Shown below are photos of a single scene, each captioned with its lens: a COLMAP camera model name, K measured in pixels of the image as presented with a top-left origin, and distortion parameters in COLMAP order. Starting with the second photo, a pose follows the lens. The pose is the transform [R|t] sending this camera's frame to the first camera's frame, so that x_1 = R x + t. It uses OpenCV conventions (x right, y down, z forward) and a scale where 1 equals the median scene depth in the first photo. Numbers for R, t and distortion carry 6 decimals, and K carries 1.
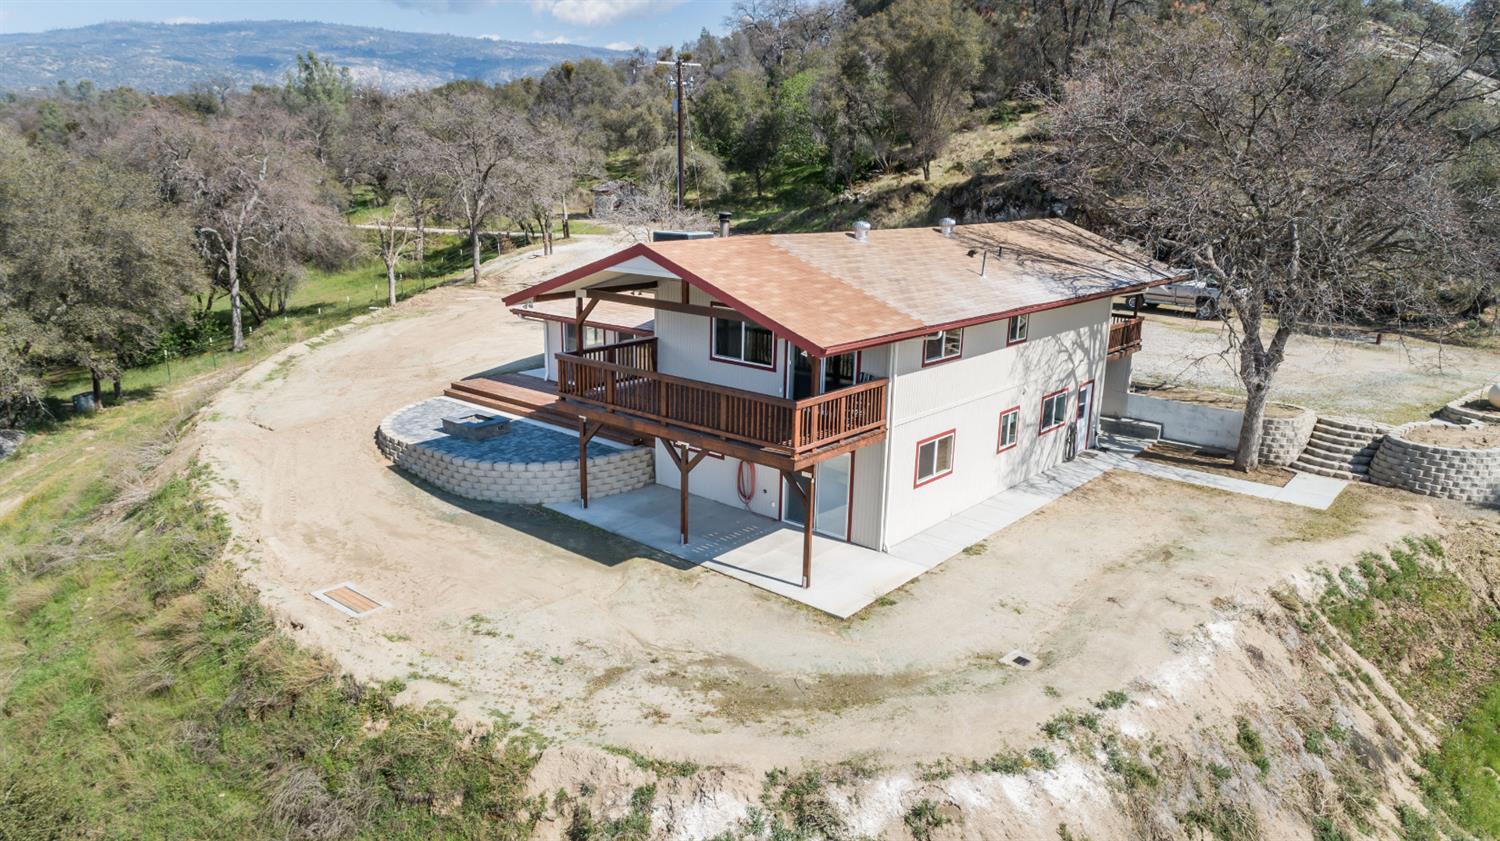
lens RADIAL K [[1008.9, 0, 746.7], [0, 1008.9, 425.8], [0, 0, 1]] dist [-0.001645, 0.006076]
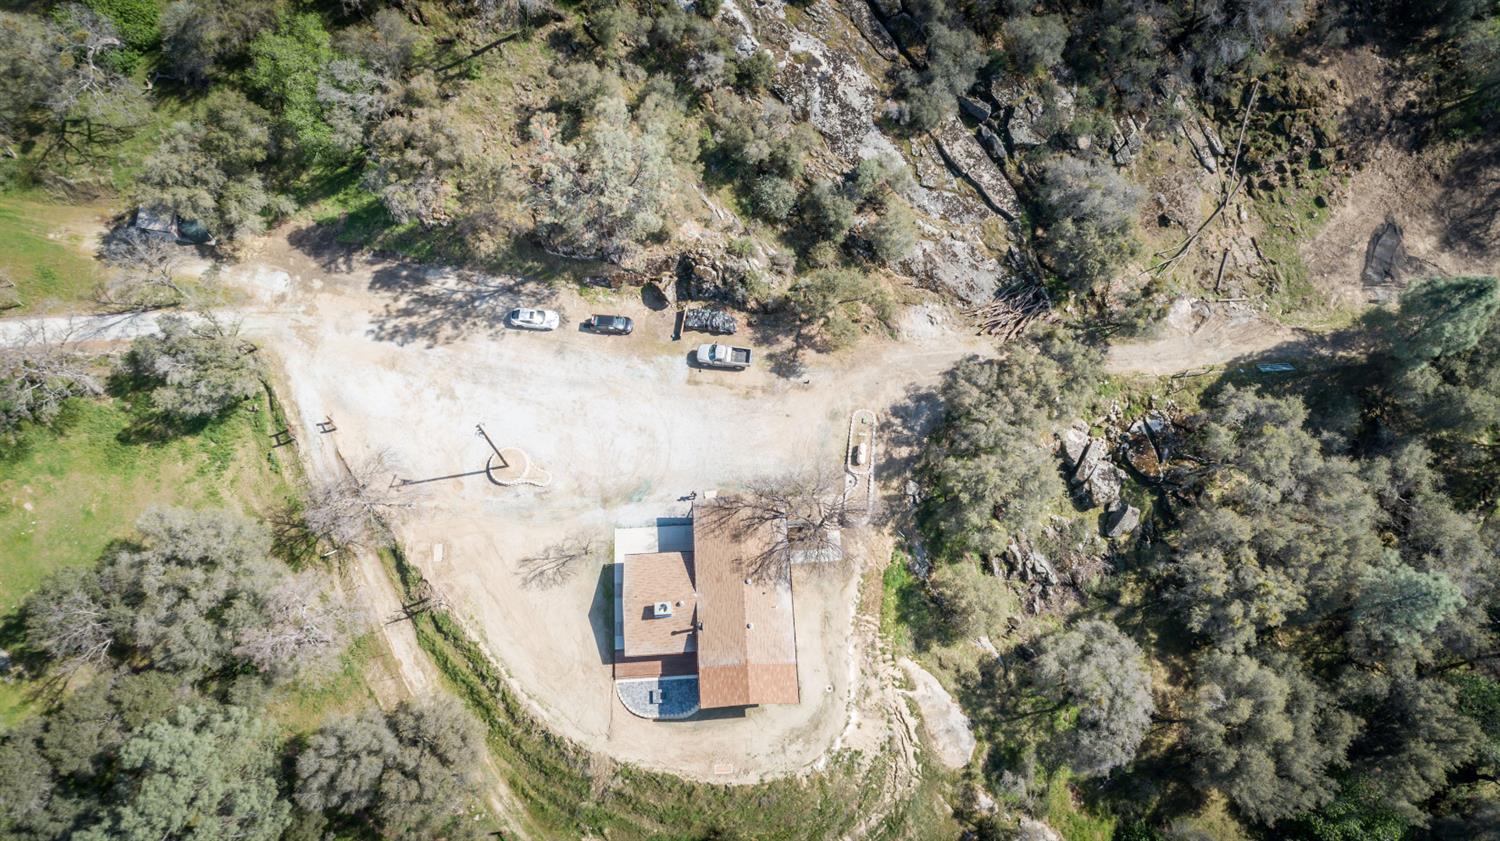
lens RADIAL K [[1008.9, 0, 746.7], [0, 1008.9, 425.8], [0, 0, 1]] dist [-0.001645, 0.006076]
pose [[0.724956, -0.649255, 0.230013, -0.362301], [0.184552, 0.504816, 0.843269, -4.868506], [-0.663611, -0.568884, 0.485790, -0.512612]]
